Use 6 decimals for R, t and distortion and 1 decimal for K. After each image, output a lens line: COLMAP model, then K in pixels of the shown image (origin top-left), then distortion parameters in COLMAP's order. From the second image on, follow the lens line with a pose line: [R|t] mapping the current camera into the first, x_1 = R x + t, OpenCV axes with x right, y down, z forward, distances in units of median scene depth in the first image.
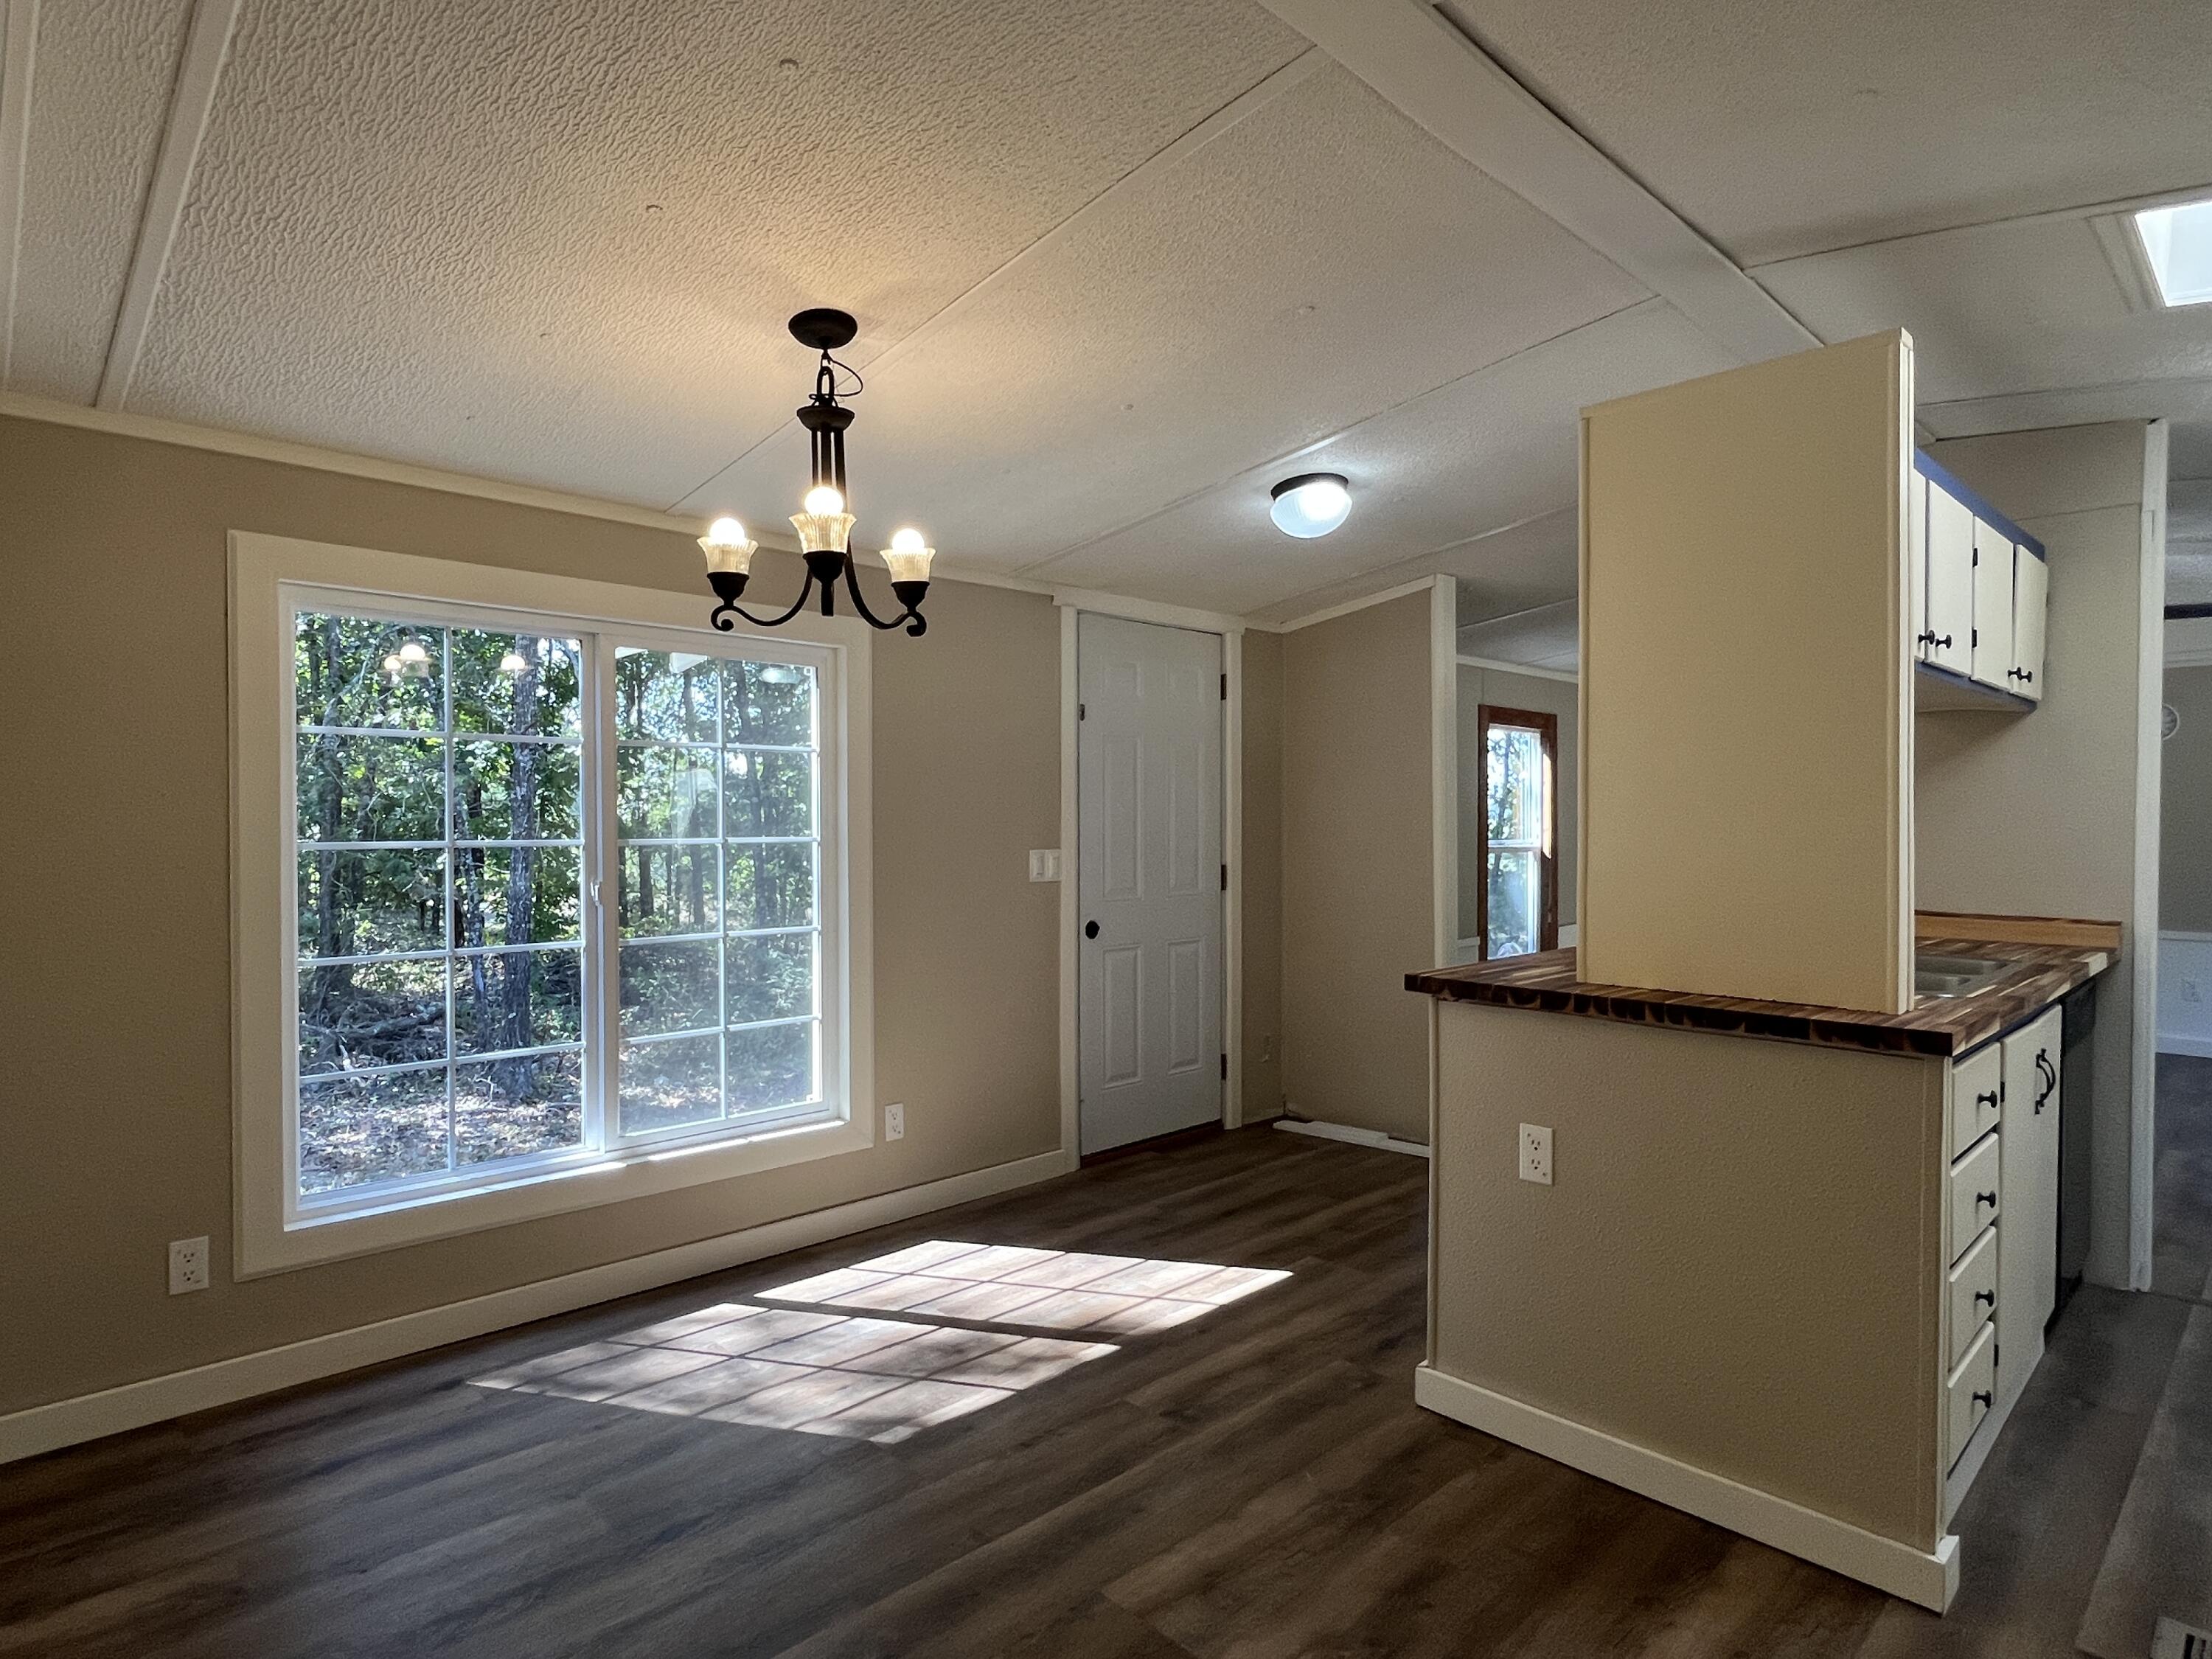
lens RADIAL K [[1175.1, 0, 1105.2], [0, 1175.1, 828.6], [0, 0, 1]] dist [-0.005830, -0.000761]
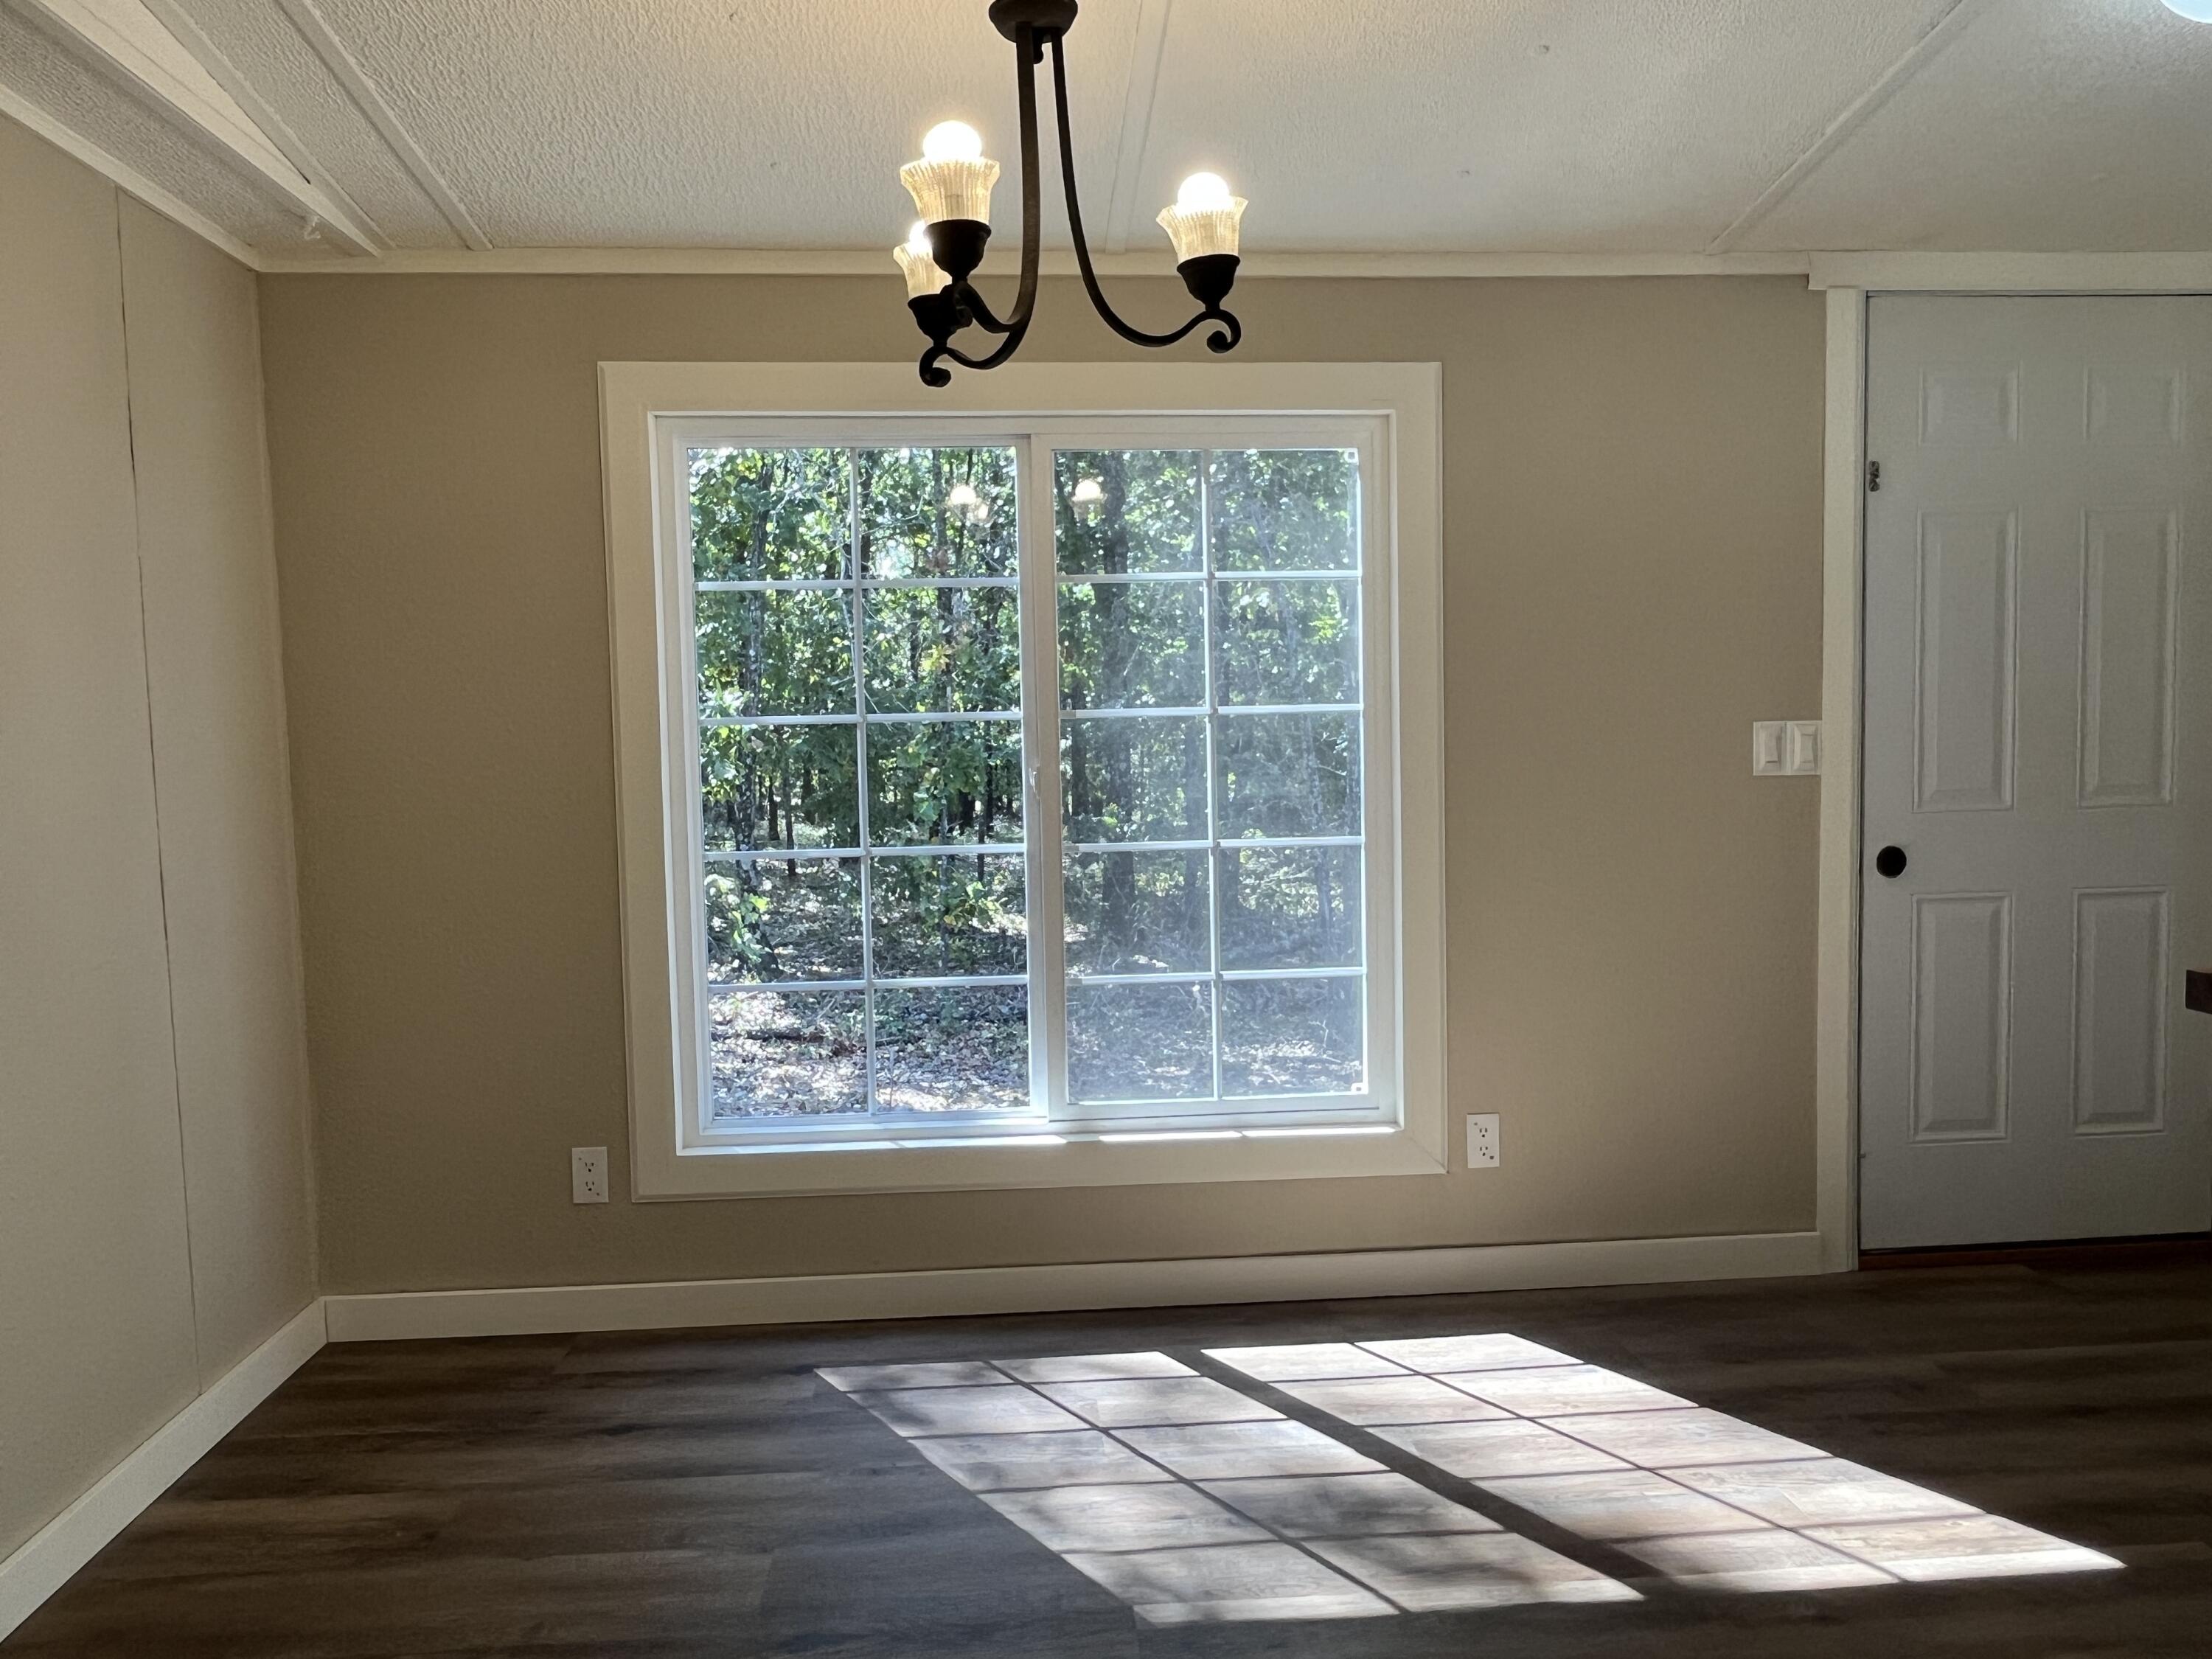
lens RADIAL K [[1549.1, 0, 1104.4], [0, 1549.1, 834.4], [0, 0, 1]] dist [-0.001974, -0.007026]
pose [[0.774041, 0.026959, -0.632562, 0.254900], [0.017538, 0.997797, 0.063985, 0.027645], [0.632893, -0.060621, 0.771862, 0.277373]]
